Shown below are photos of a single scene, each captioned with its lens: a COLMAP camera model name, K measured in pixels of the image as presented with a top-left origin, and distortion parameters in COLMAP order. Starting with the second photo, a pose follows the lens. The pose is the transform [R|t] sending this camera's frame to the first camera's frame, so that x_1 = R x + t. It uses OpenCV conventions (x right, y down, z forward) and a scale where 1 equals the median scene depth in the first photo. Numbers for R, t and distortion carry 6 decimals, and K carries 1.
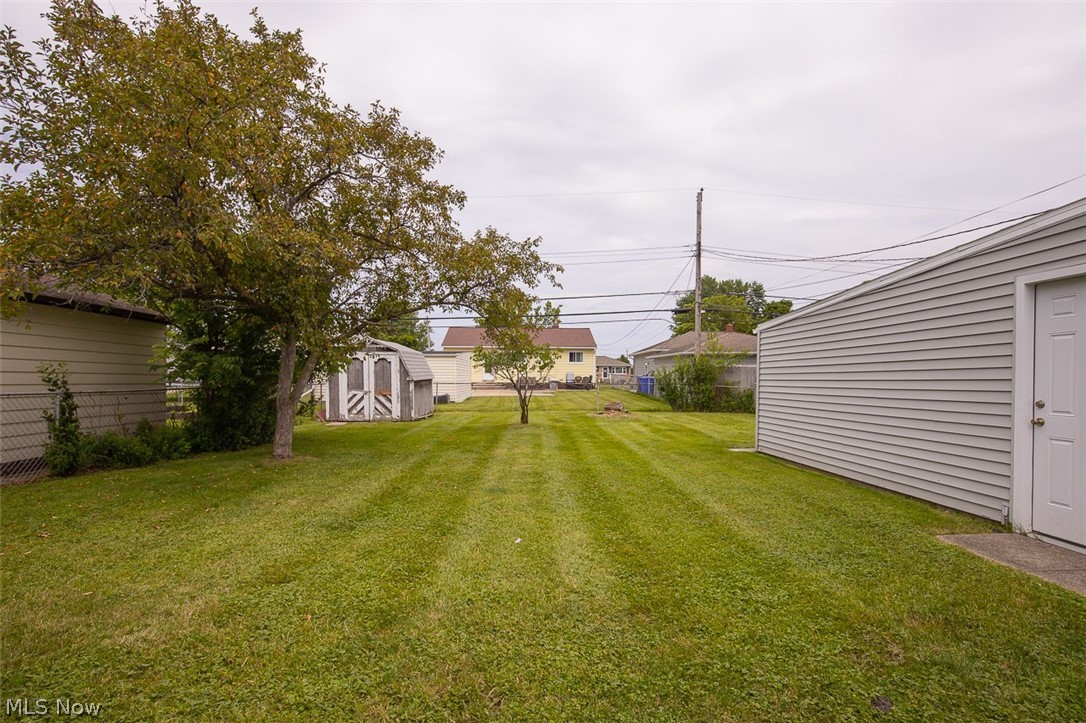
lens RADIAL K [[517.4, 0, 542.7], [0, 517.4, 362.2], [0, 0, 1]] dist [-0.020438, -0.000163]
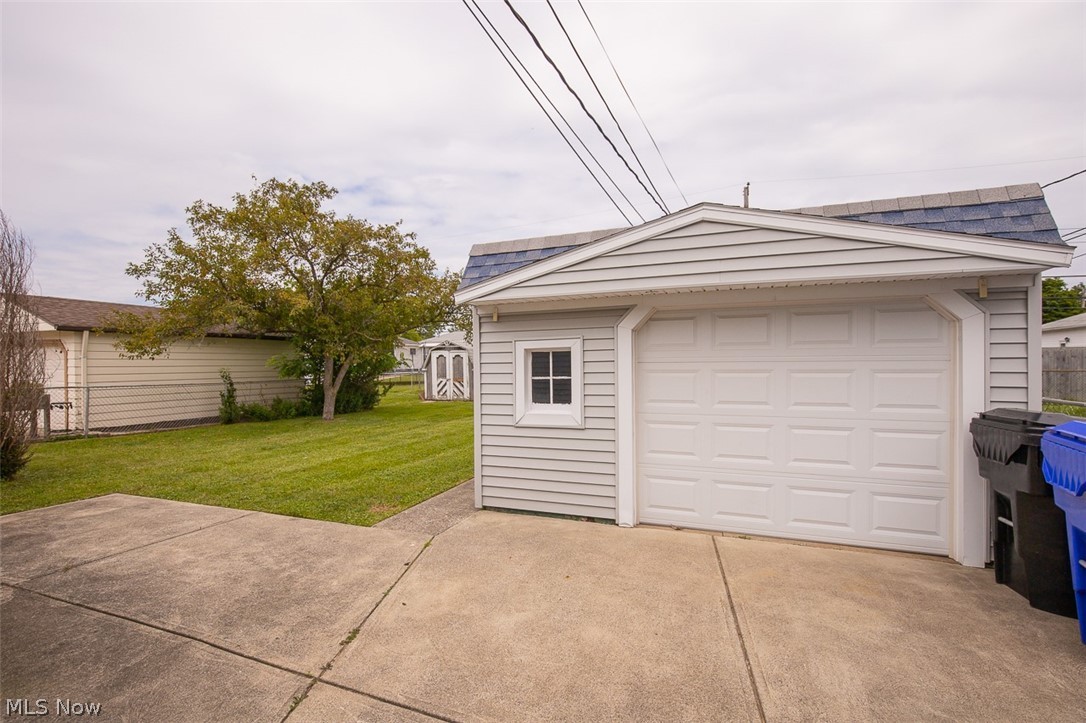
lens RADIAL K [[498.2, 0, 545.5], [0, 498.2, 361.7], [0, 0, 1]] dist [-0.015625, 0.004021]
pose [[0.912540, -0.013270, -0.408771, 0.445882], [0.026264, 0.999312, 0.026190, -0.018014], [0.408142, -0.034635, 0.912261, -0.112521]]
